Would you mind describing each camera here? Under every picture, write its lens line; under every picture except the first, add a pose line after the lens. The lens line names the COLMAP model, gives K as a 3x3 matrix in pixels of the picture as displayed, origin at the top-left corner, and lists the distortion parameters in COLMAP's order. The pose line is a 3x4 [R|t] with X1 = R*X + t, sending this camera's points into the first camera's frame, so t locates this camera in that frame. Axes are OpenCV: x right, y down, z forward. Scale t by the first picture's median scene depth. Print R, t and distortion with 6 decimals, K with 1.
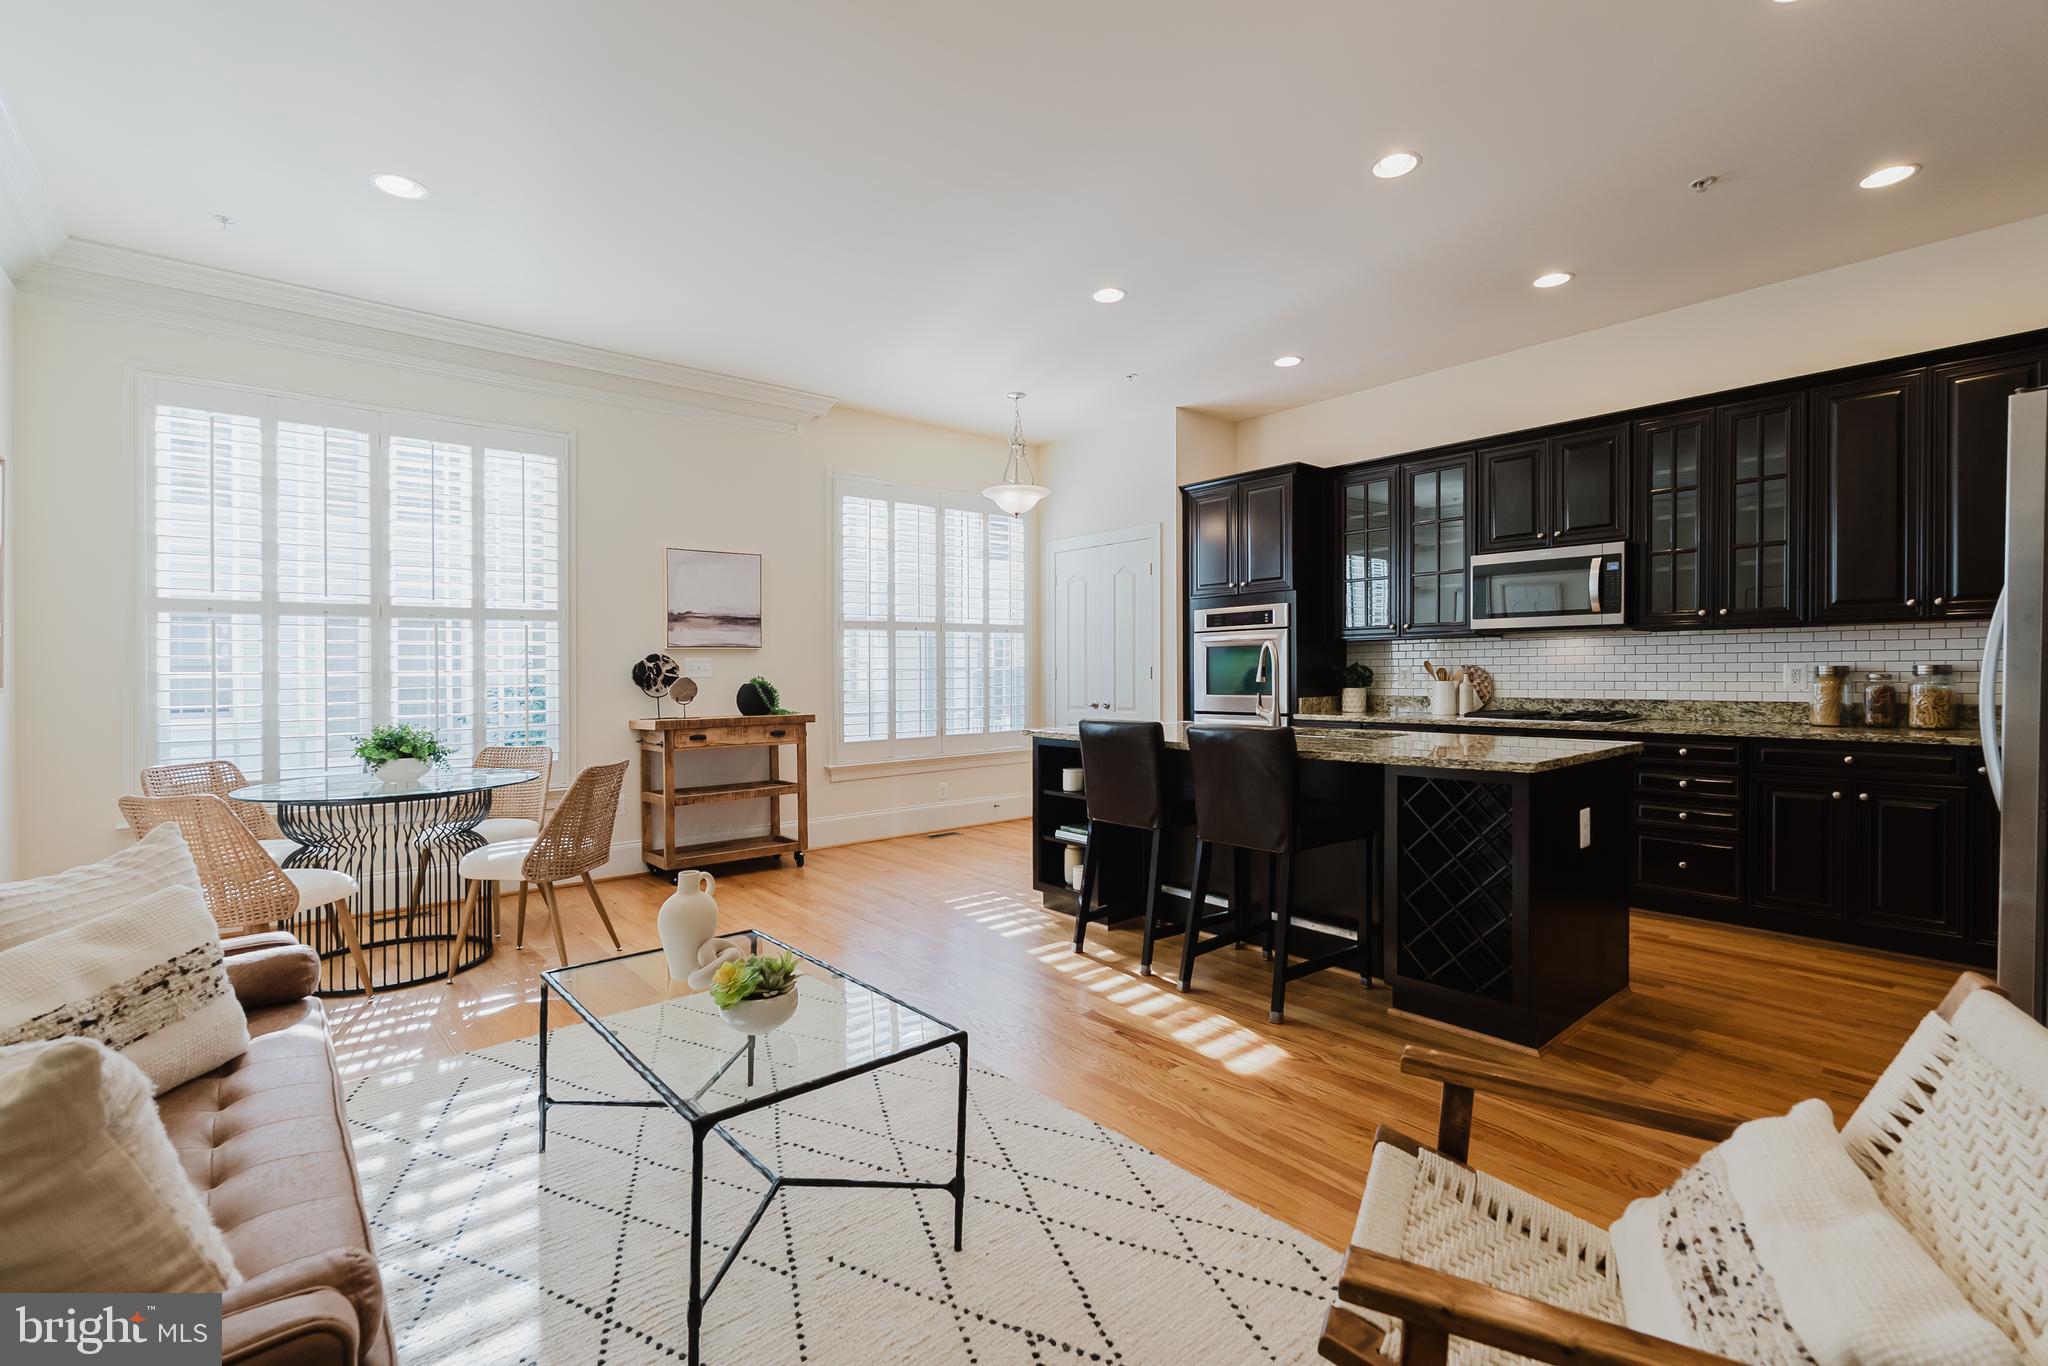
lens RADIAL K [[919.4, 0, 1021.9], [0, 919.4, 687.4], [0, 0, 1]] dist [0.000448, 0.000180]
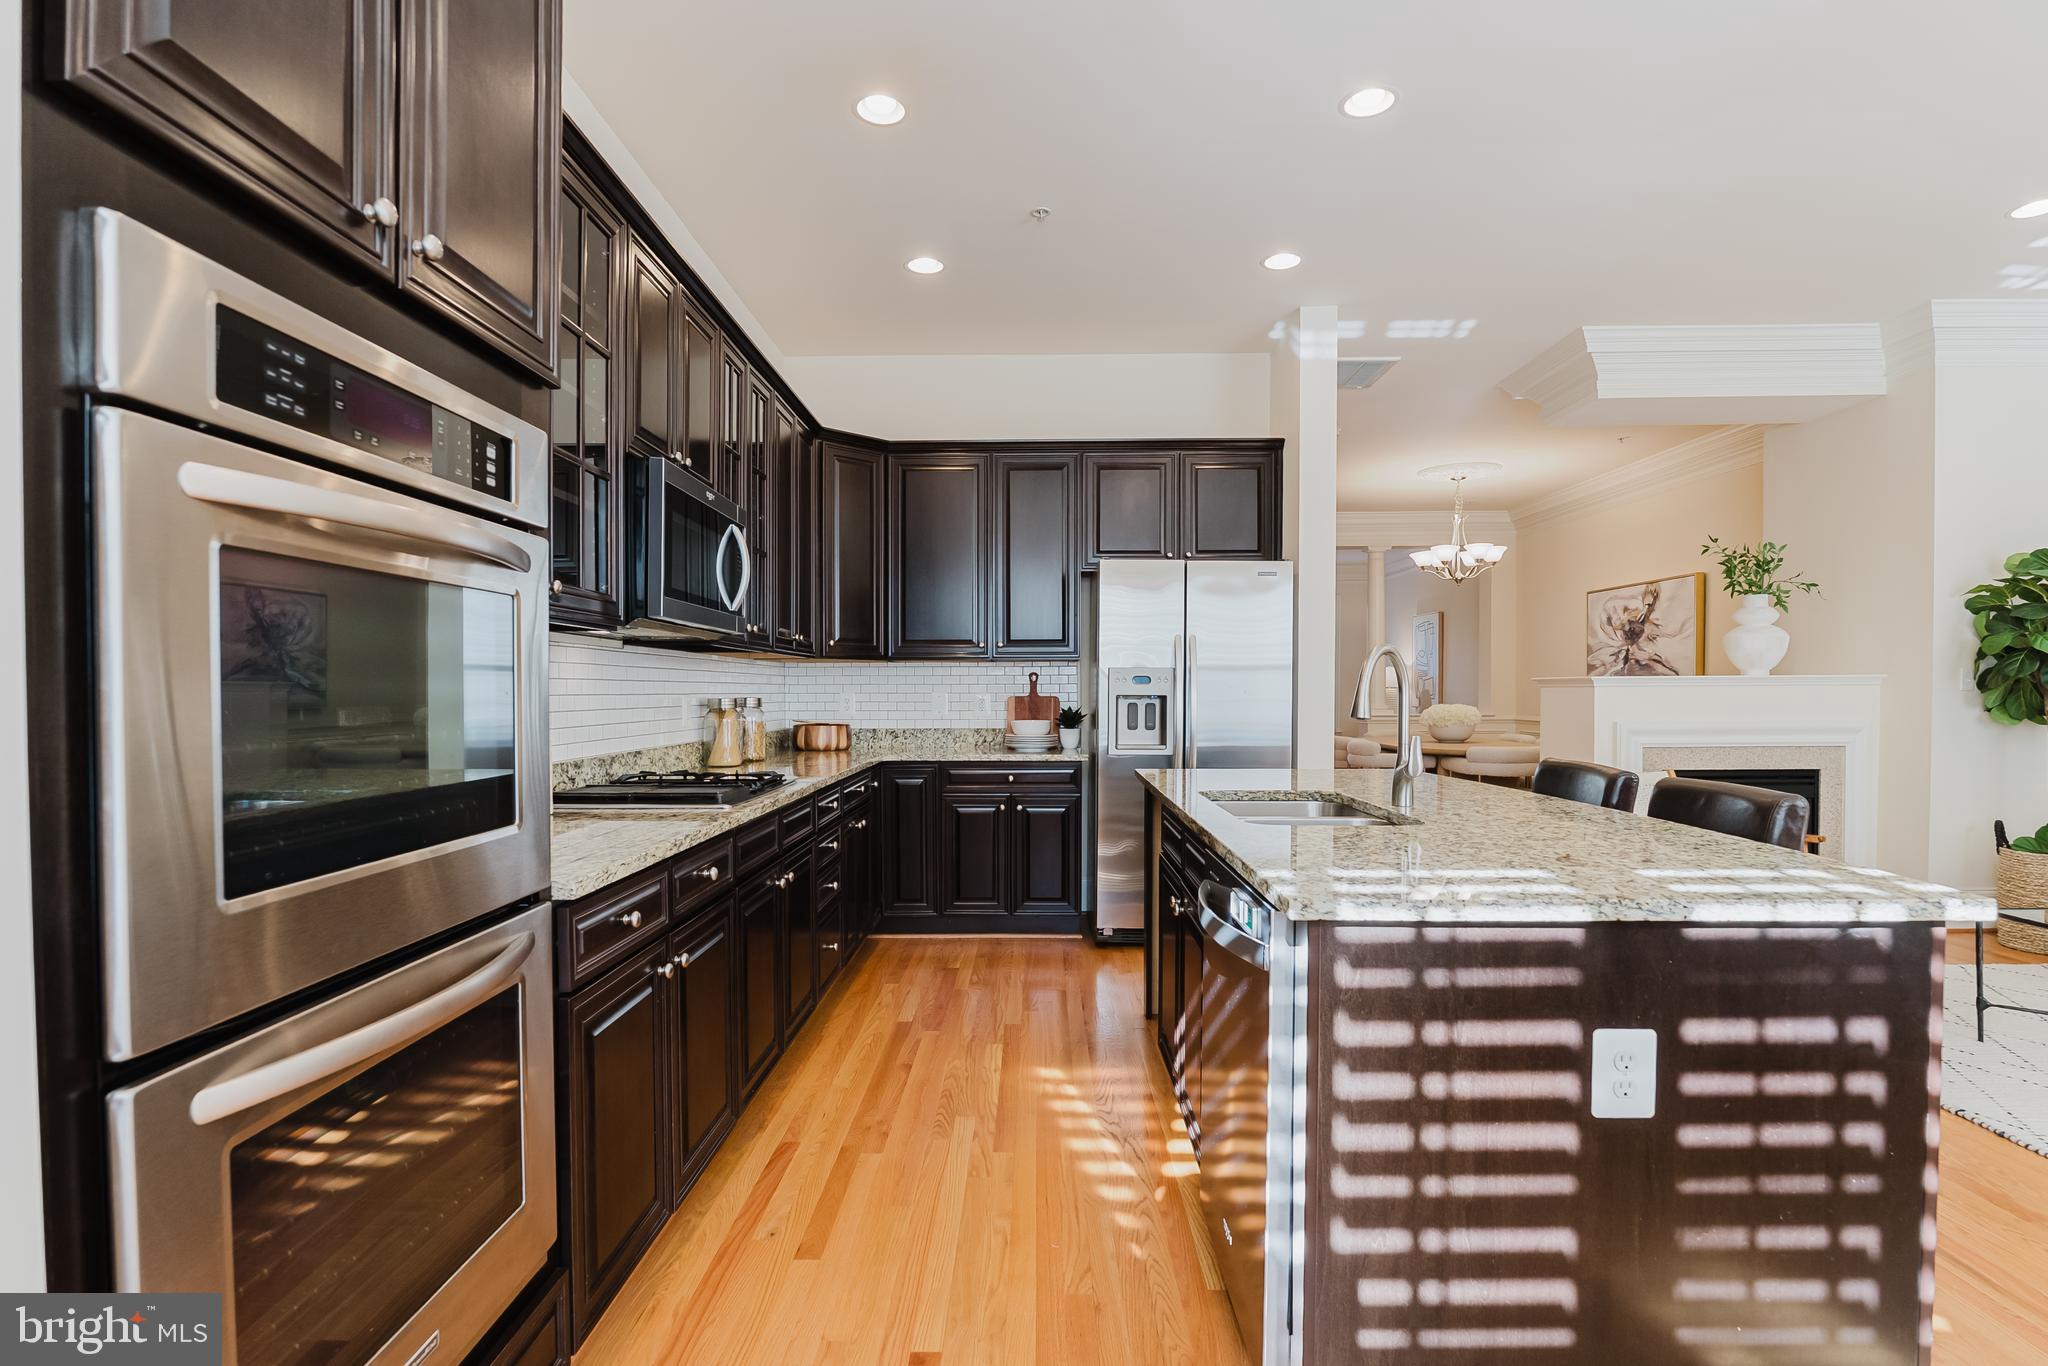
lens RADIAL K [[1019.3, 0, 1020.2], [0, 1019.3, 706.2], [0, 0, 1]] dist [-0.012946, 0.000269]
pose [[-0.757631, 0.003214, 0.652675, 0.025851], [0.024630, 0.999416, 0.023670, -0.027793], [-0.652218, 0.034009, -0.757268, 1.348609]]
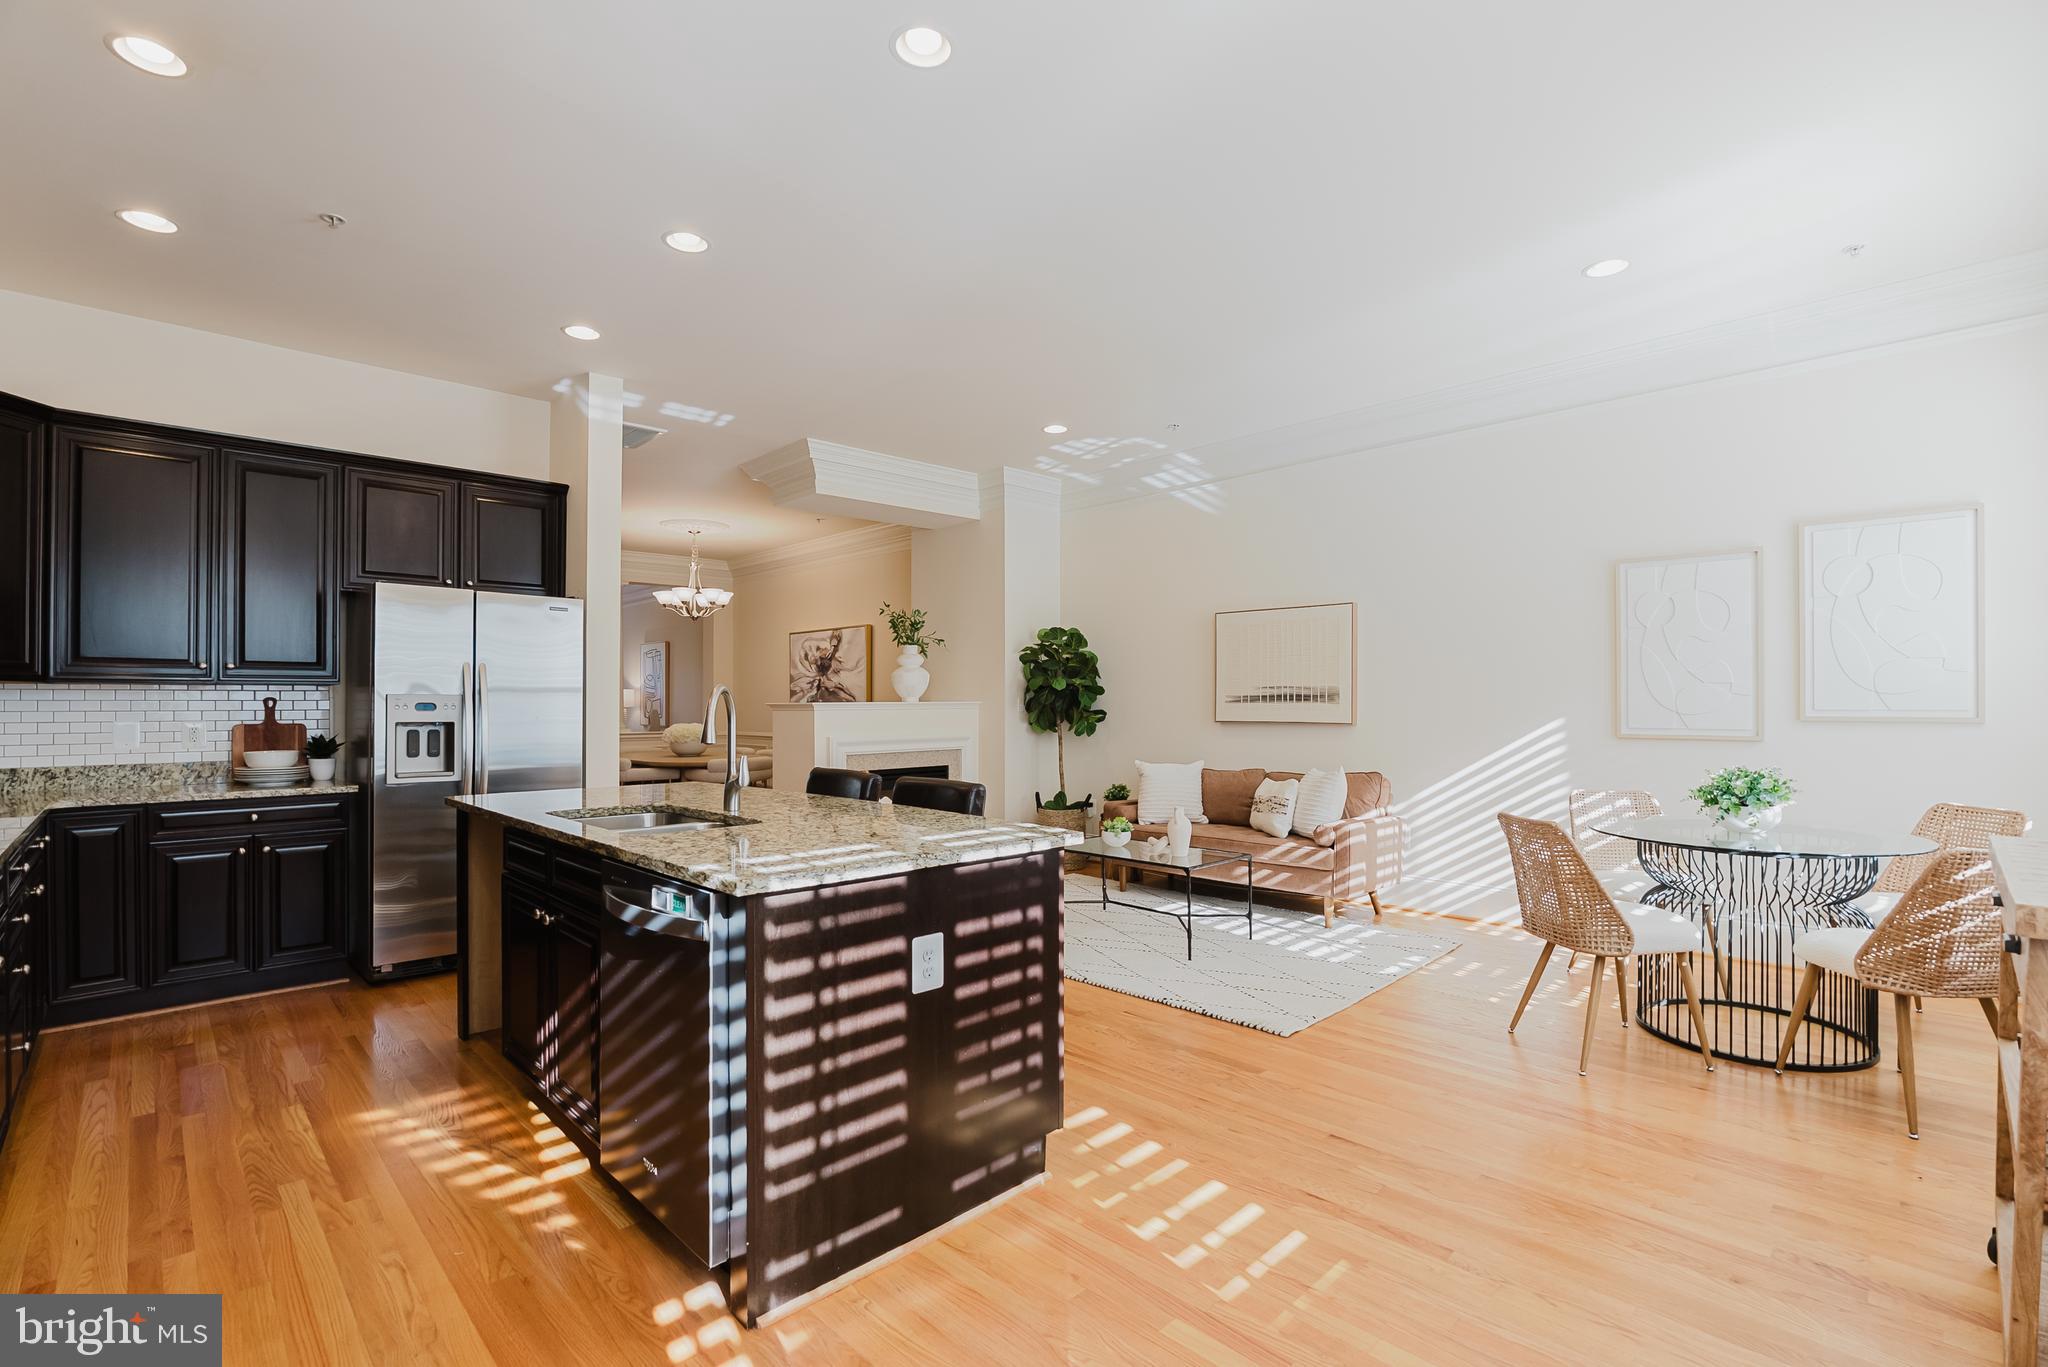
lens RADIAL K [[931.3, 0, 1027.6], [0, 931.3, 697.1], [0, 0, 1]] dist [-0.002260, -0.000499]
pose [[-0.996801, 0.013928, -0.078705, 0.073460], [0.012915, 0.999827, 0.013373, -0.040325], [0.078878, 0.012313, -0.996808, 1.457041]]
